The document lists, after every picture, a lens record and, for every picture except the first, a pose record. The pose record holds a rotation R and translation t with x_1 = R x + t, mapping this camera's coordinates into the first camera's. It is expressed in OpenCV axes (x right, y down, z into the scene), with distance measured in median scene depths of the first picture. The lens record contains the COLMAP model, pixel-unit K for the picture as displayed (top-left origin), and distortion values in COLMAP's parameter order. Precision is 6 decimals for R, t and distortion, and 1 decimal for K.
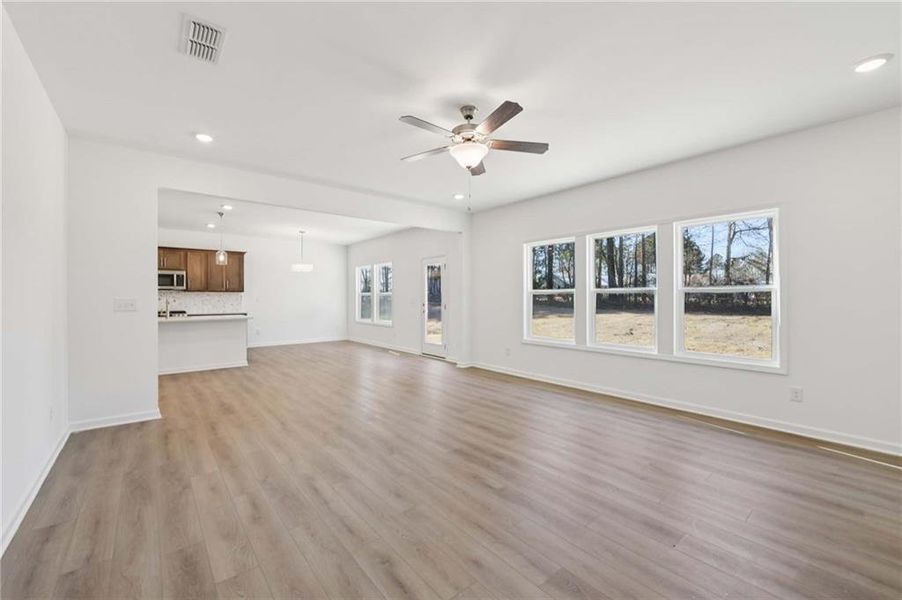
lens RADIAL K [[356.6, 0, 445.9], [0, 356.6, 294.5], [0, 0, 1]] dist [-0.006750, -0.000057]
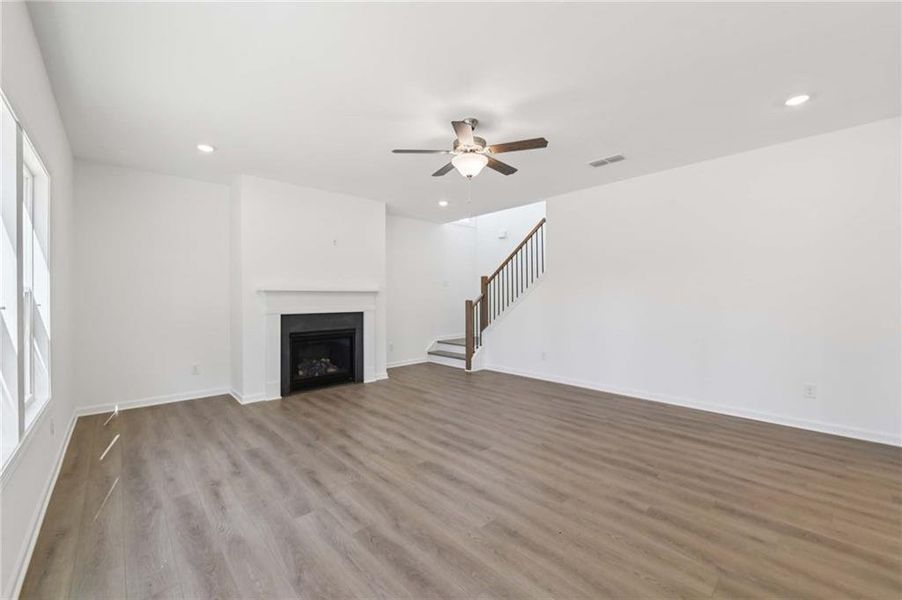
lens RADIAL K [[360.0, 0, 447.9], [0, 360.0, 295.4], [0, 0, 1]] dist [-0.002305, -0.000134]
pose [[-0.998273, 0.004101, -0.058598, 0.193146], [0.005094, 0.999846, -0.016805, 0.017277], [0.058520, -0.017074, -0.998140, 2.051226]]
